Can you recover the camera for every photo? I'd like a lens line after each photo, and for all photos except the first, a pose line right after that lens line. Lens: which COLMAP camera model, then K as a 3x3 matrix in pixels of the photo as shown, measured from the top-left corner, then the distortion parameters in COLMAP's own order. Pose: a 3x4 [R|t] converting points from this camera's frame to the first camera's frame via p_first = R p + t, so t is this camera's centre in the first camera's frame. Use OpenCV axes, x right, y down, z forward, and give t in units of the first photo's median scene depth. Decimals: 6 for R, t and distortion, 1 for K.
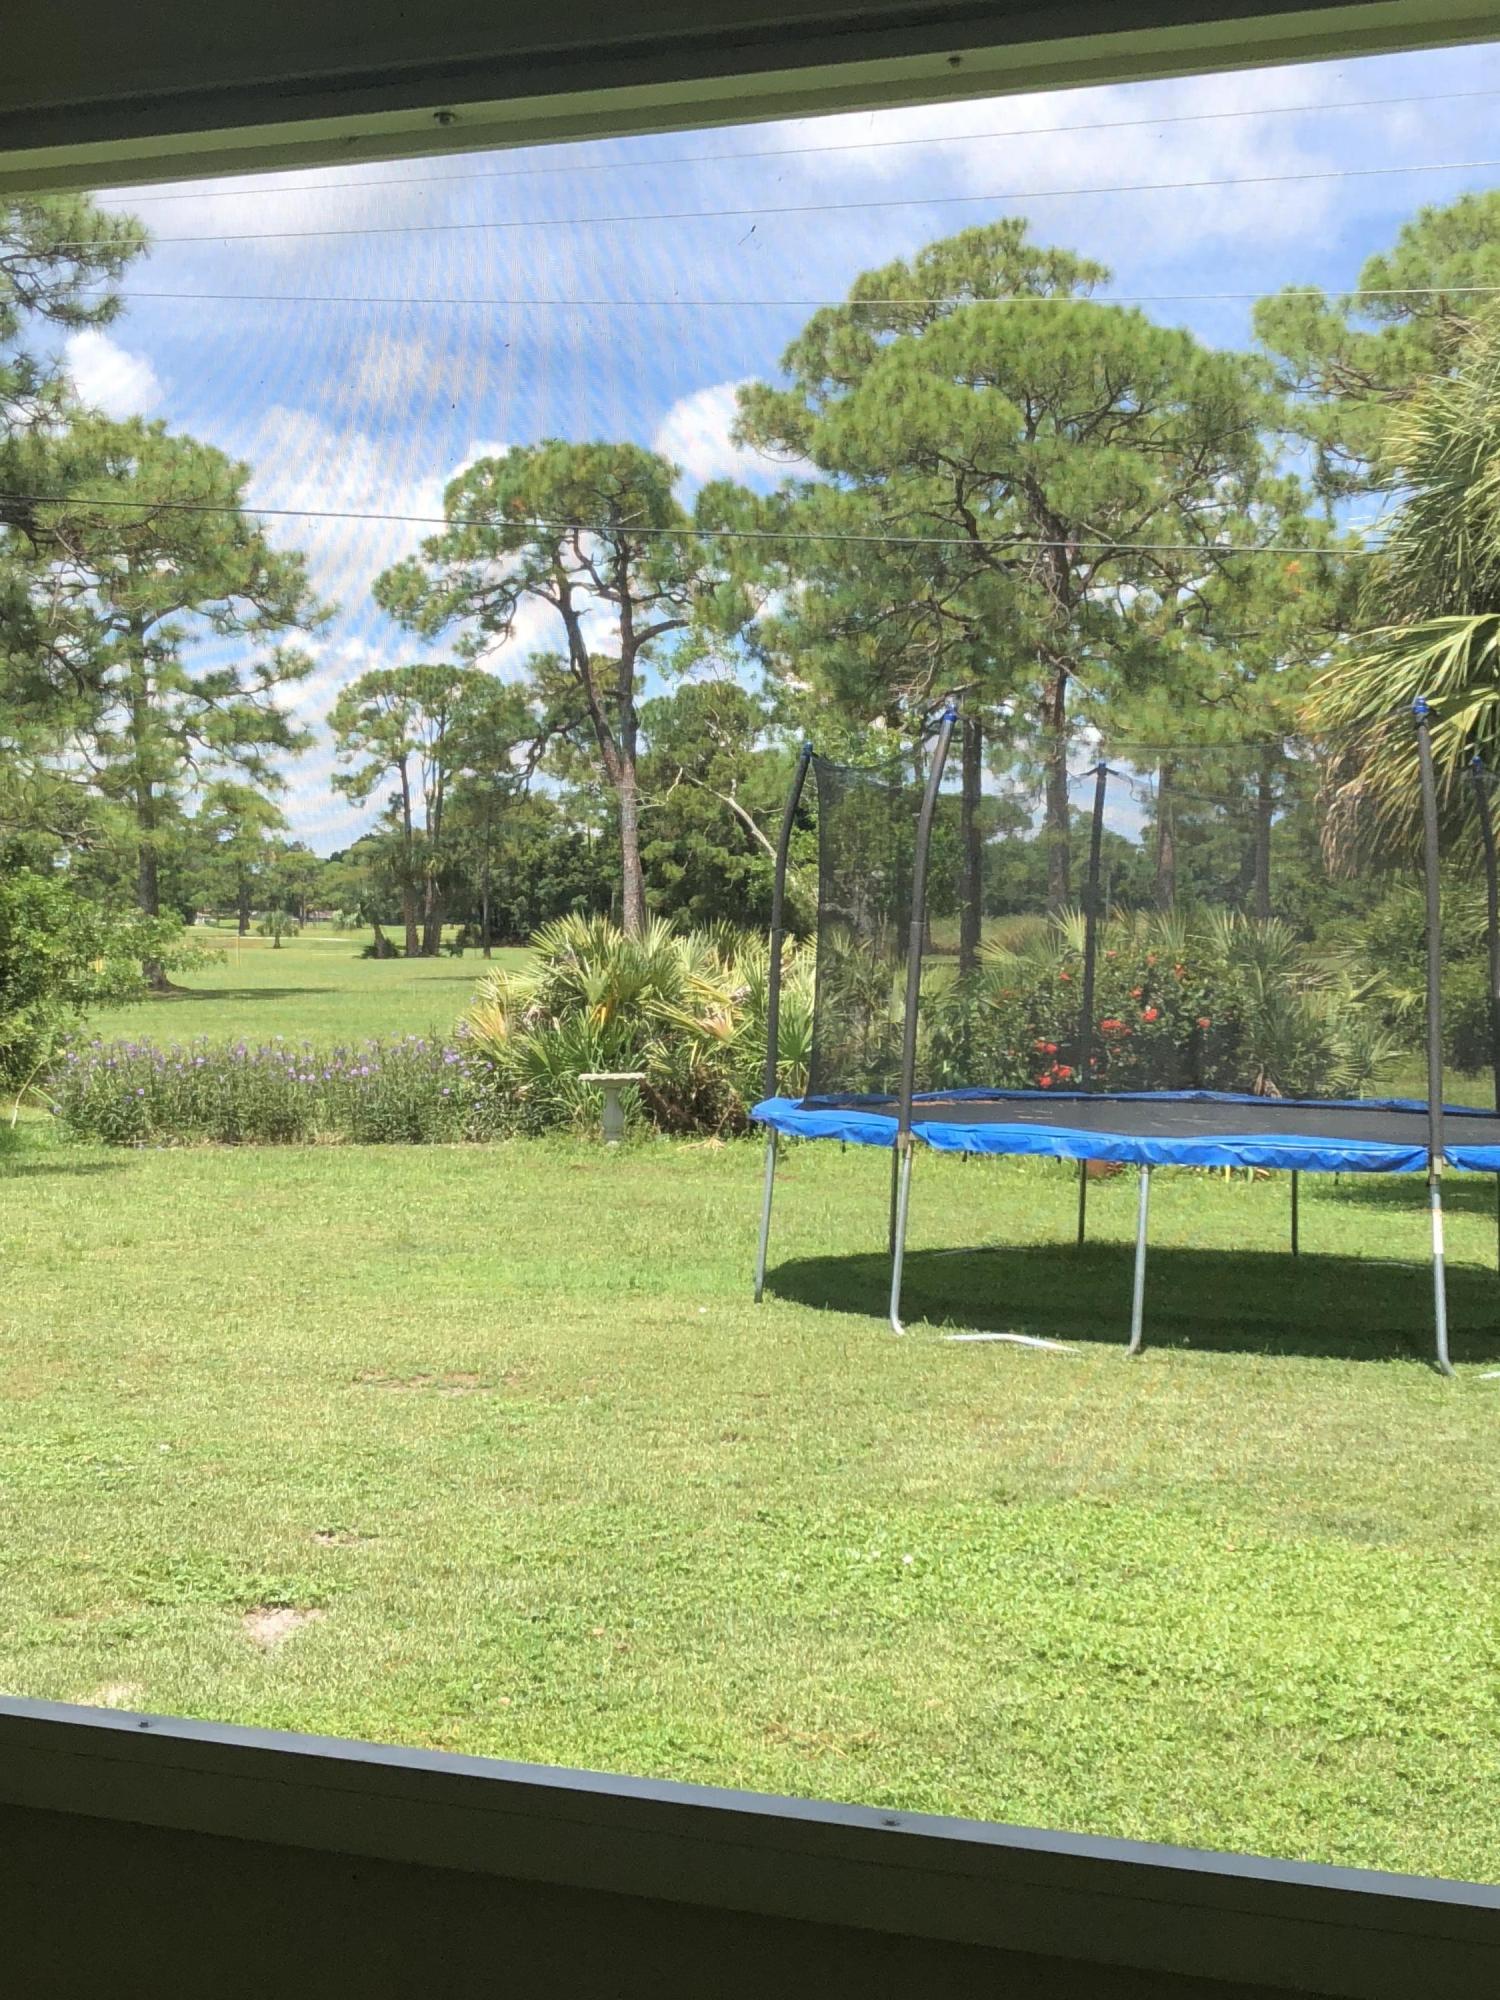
lens RADIAL K [[2731.1, 0, 762.4], [0, 2731.1, 918.7], [0, 0, 1]] dist [0.158785, 0.000000]
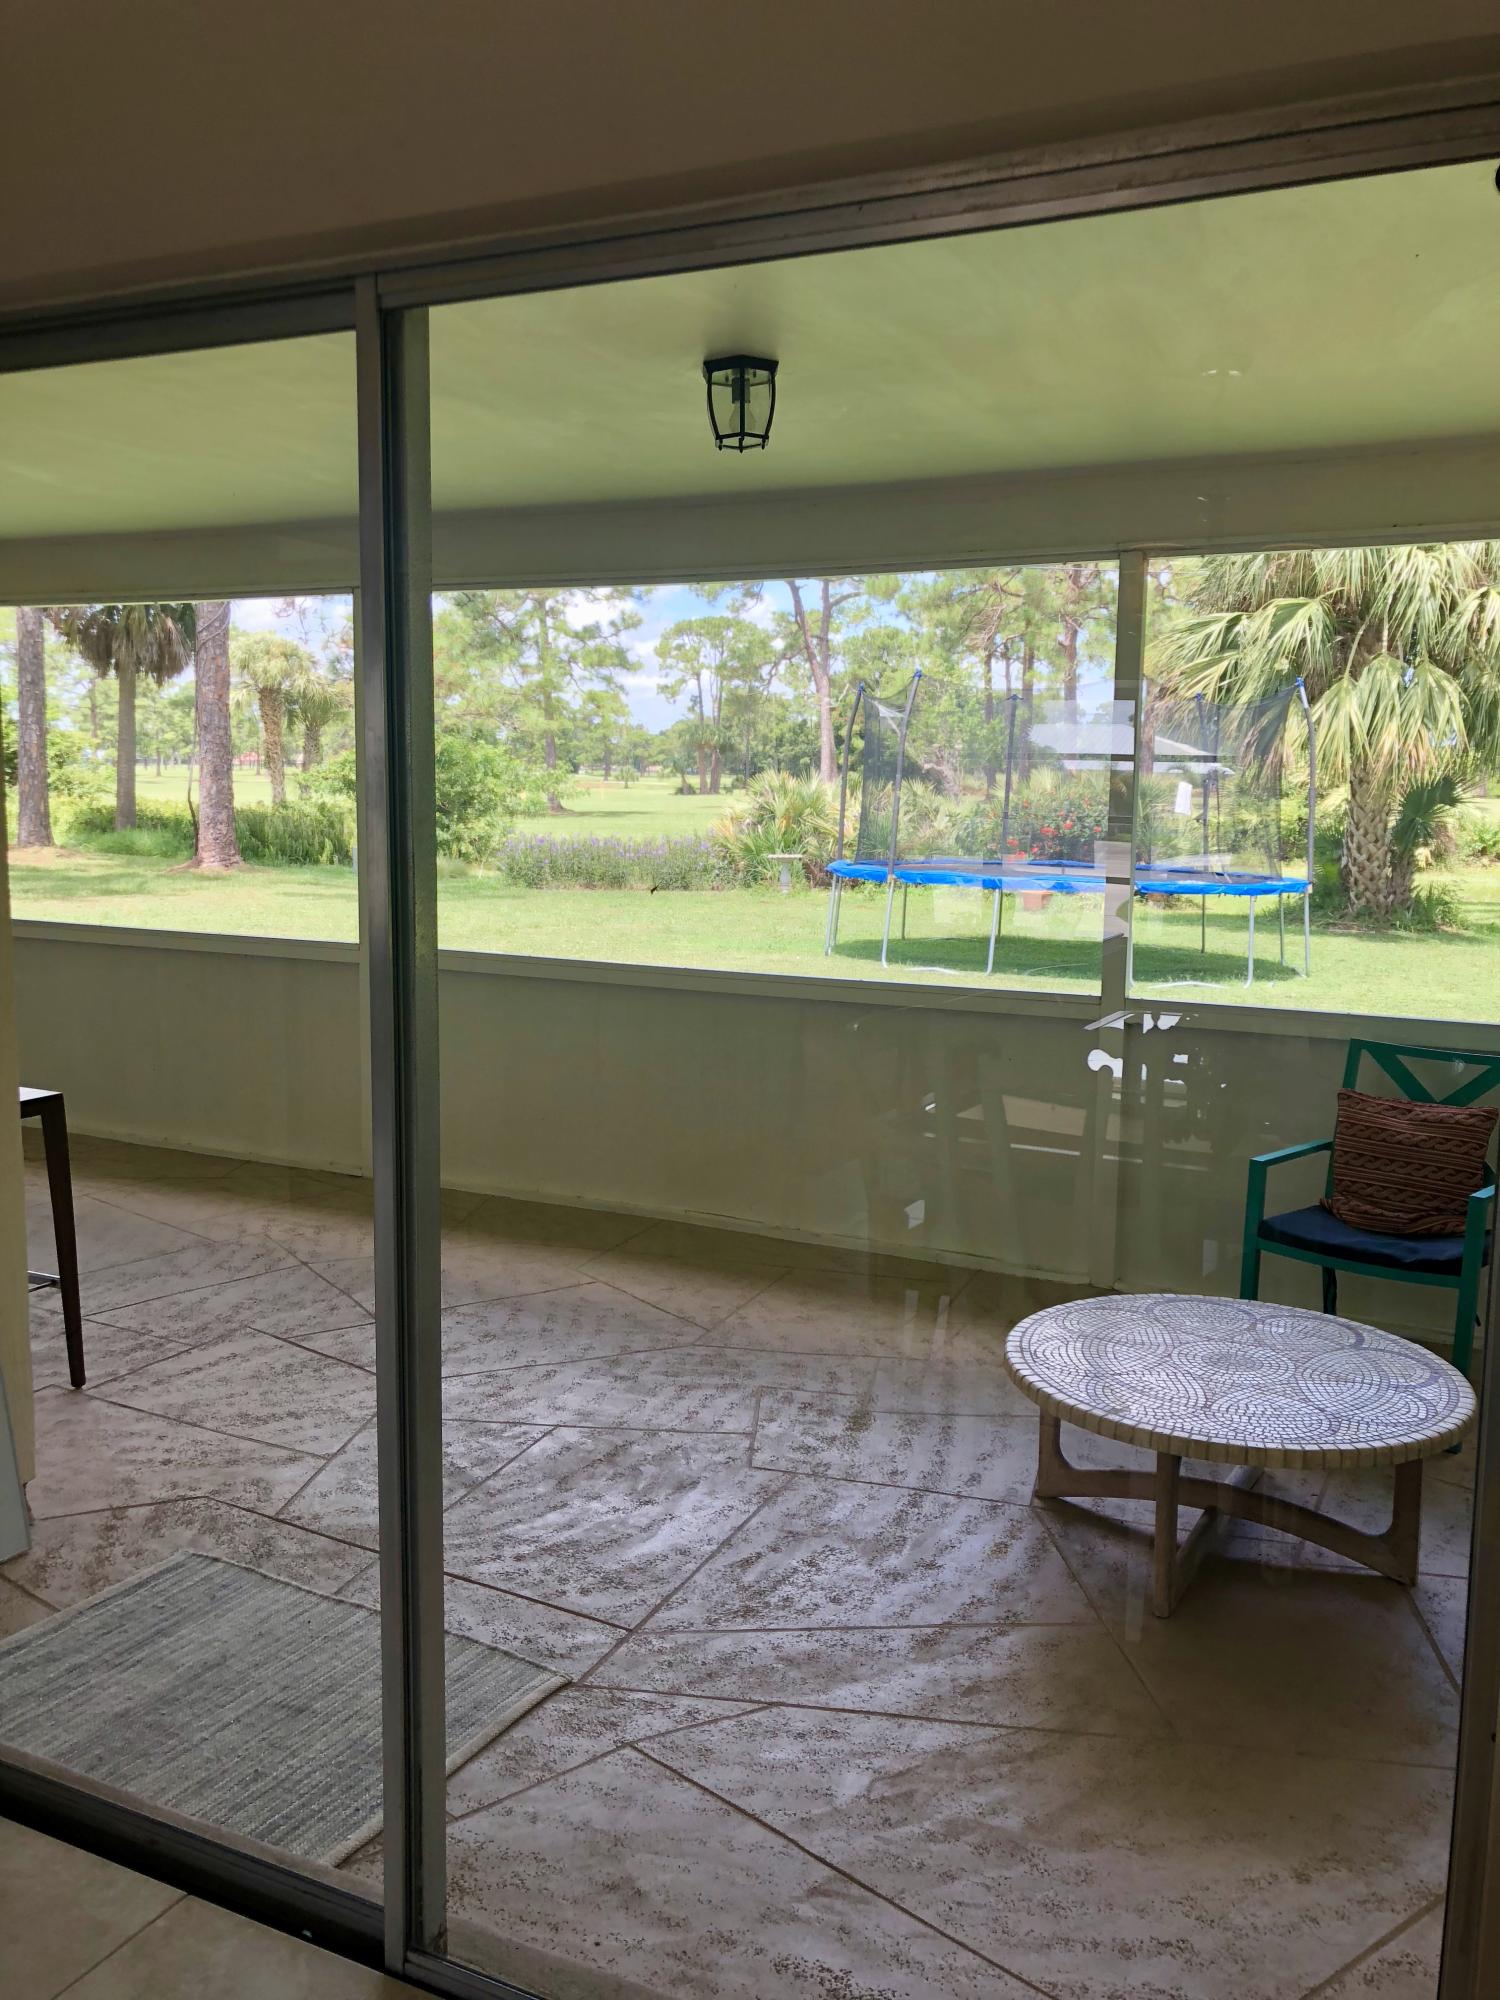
lens RADIAL K [[1675.7, 0, 748.2], [0, 1675.7, 996.3], [0, 0, 1]] dist [0.043337, -0.019069]
pose [[0.994544, 0.020341, -0.102319, 0.013407], [-0.006590, 0.991097, 0.132975, -0.000088], [0.104113, -0.131575, 0.985824, -0.054017]]
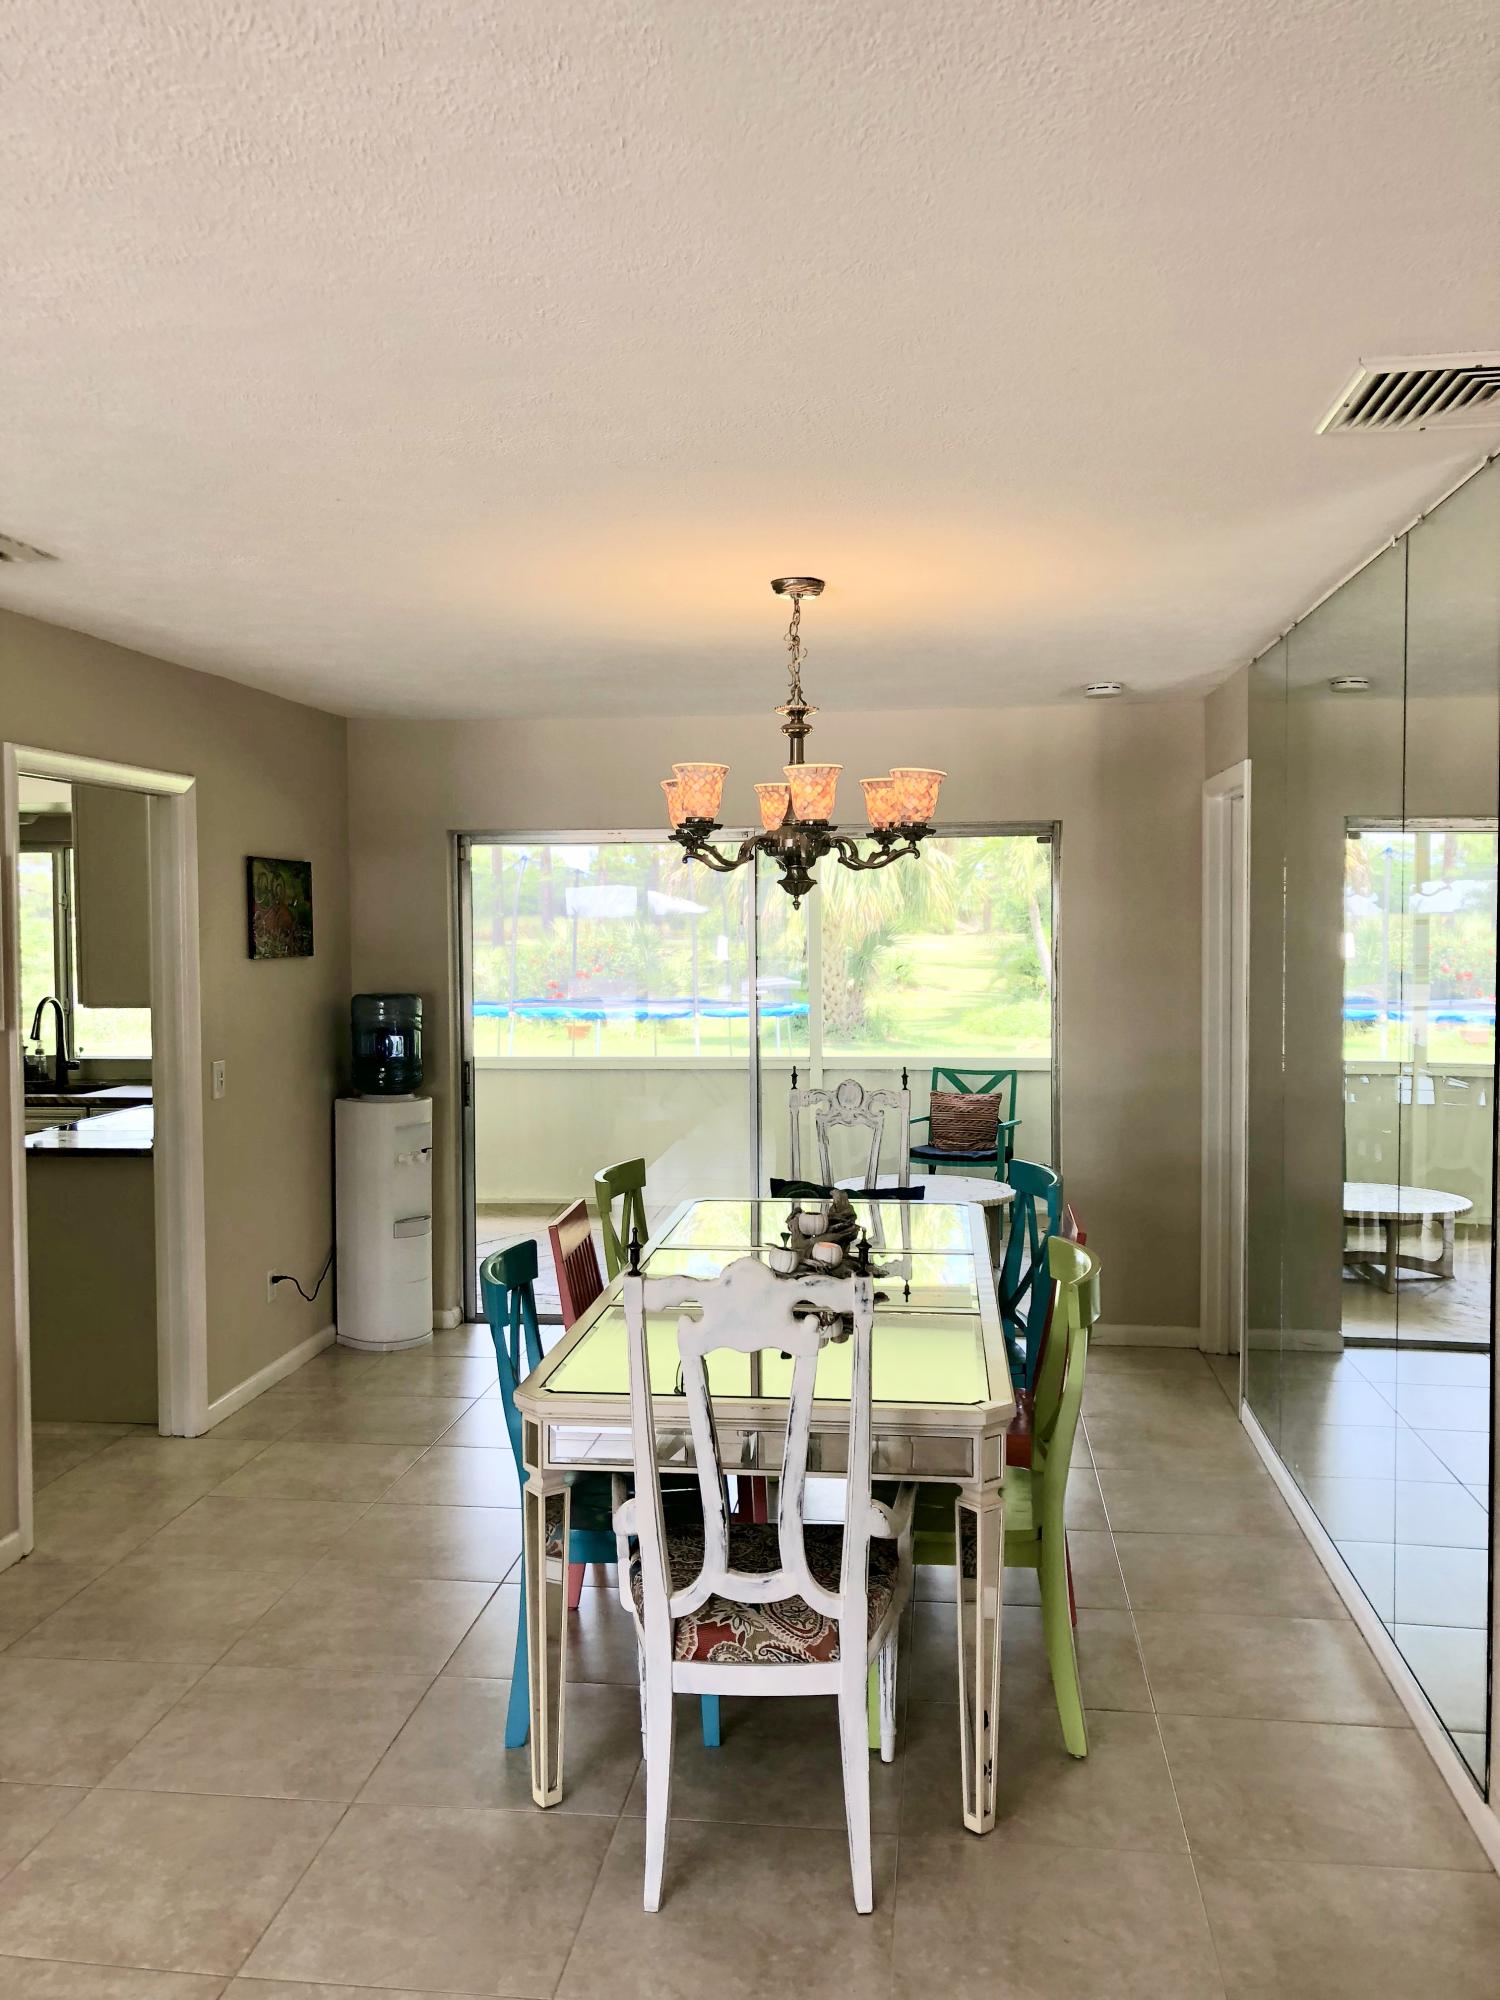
lens RADIAL K [[1675.7, 0, 749.7], [0, 1675.7, 1002.1], [0, 0, 1]] dist [0.043337, -0.019069]
pose [[0.972852, -0.023864, 0.230196, -0.018036], [0.012156, 0.998565, 0.052148, -0.002678], [-0.231111, -0.047934, 0.971746, -0.120961]]
